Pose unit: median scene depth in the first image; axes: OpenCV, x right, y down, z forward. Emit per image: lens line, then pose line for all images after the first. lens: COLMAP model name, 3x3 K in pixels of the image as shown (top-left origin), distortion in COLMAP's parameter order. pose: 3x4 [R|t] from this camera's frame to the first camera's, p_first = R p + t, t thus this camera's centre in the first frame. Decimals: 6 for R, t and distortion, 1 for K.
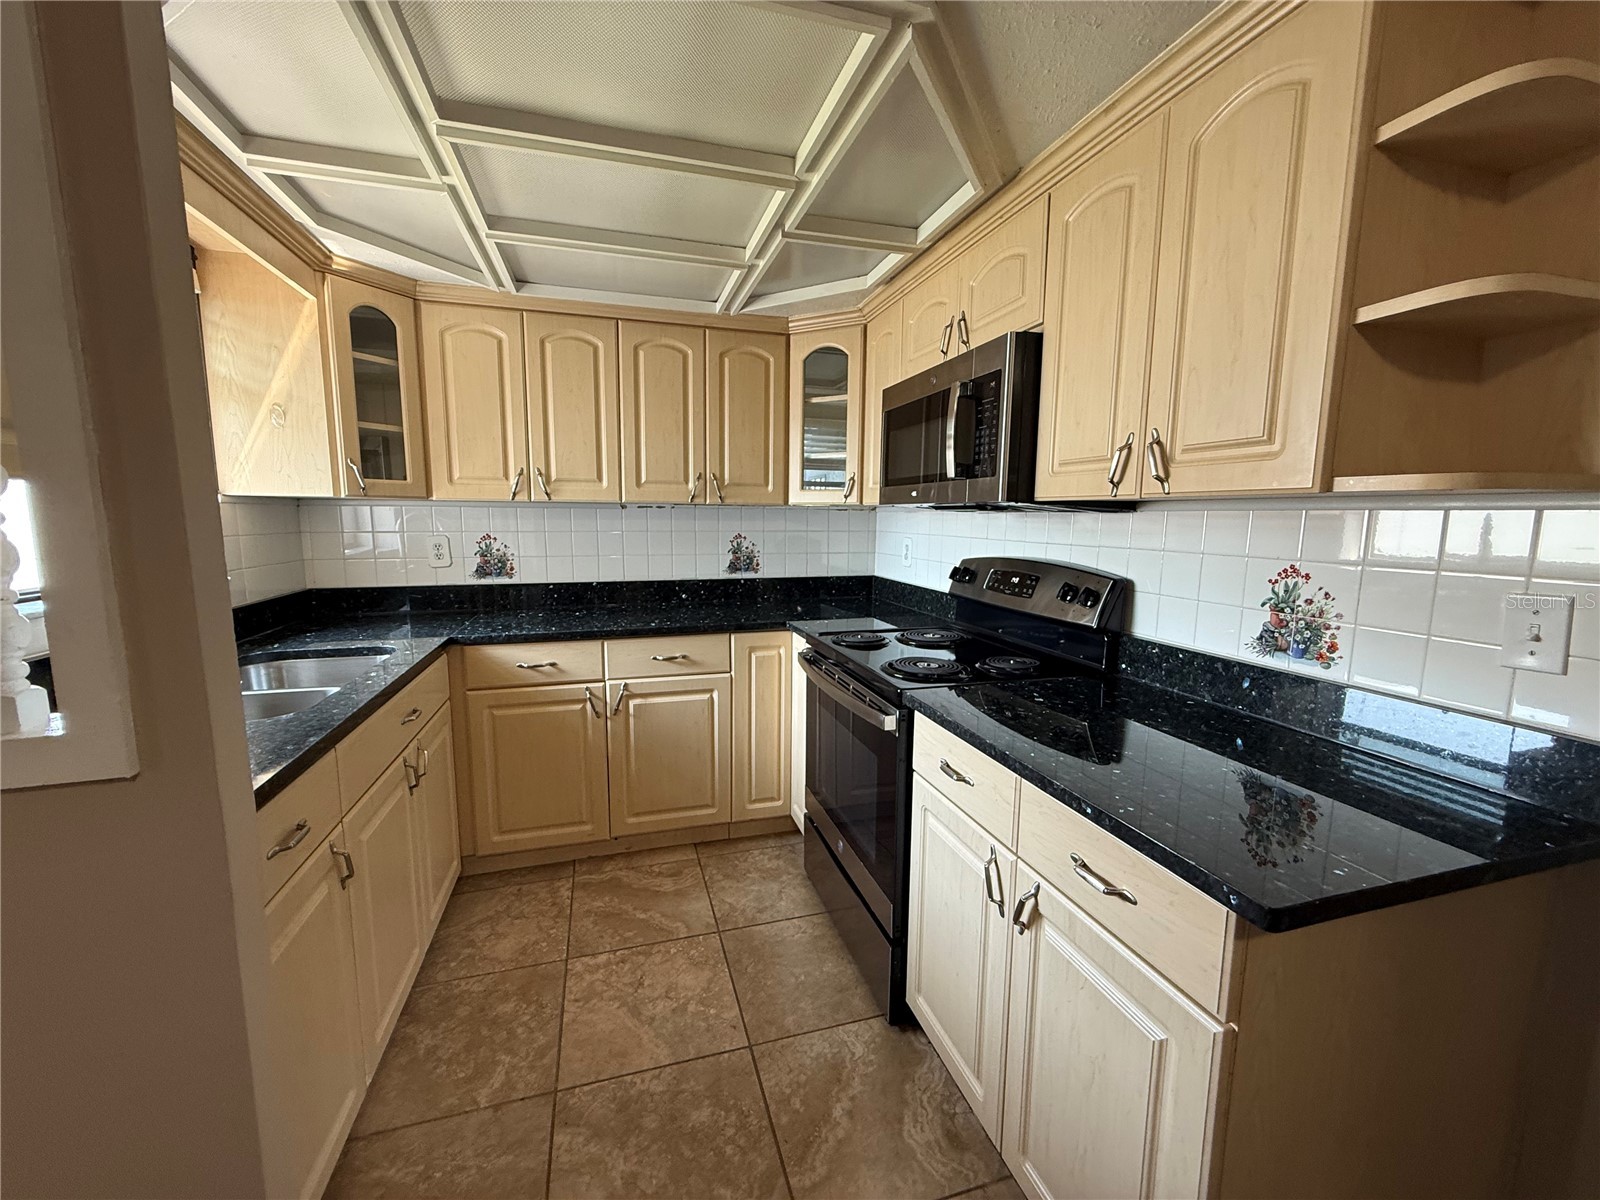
lens RADIAL K [[639.1, 0, 794.9], [0, 639.1, 594.6], [0, 0, 1]] dist [0.000014, 0.000044]
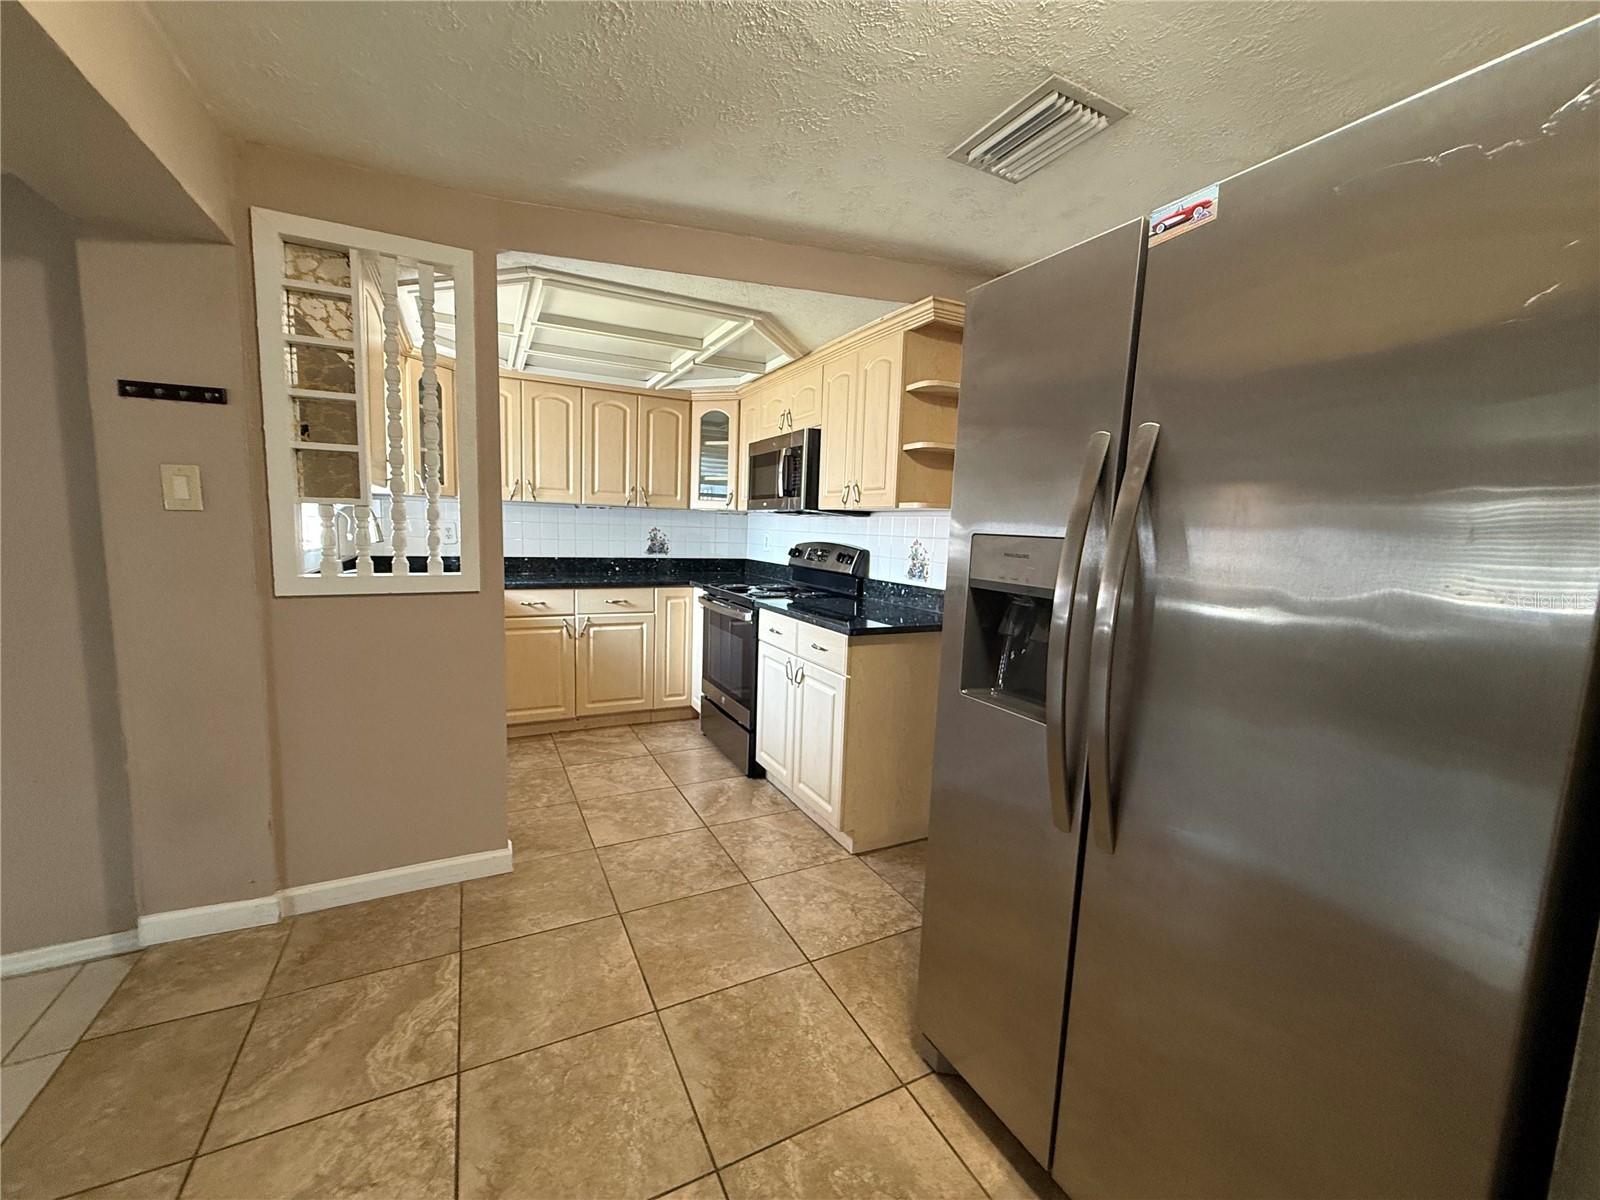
lens RADIAL K [[642.1, 0, 800.0], [0, 642.1, 600.0], [0, 0, 1]] dist [0.001678, 0.000115]
pose [[0.982031, 0.004840, 0.188657, -0.049398], [-0.003478, 0.999965, -0.007551, 0.109391], [-0.188687, 0.006760, 0.982014, -0.694010]]
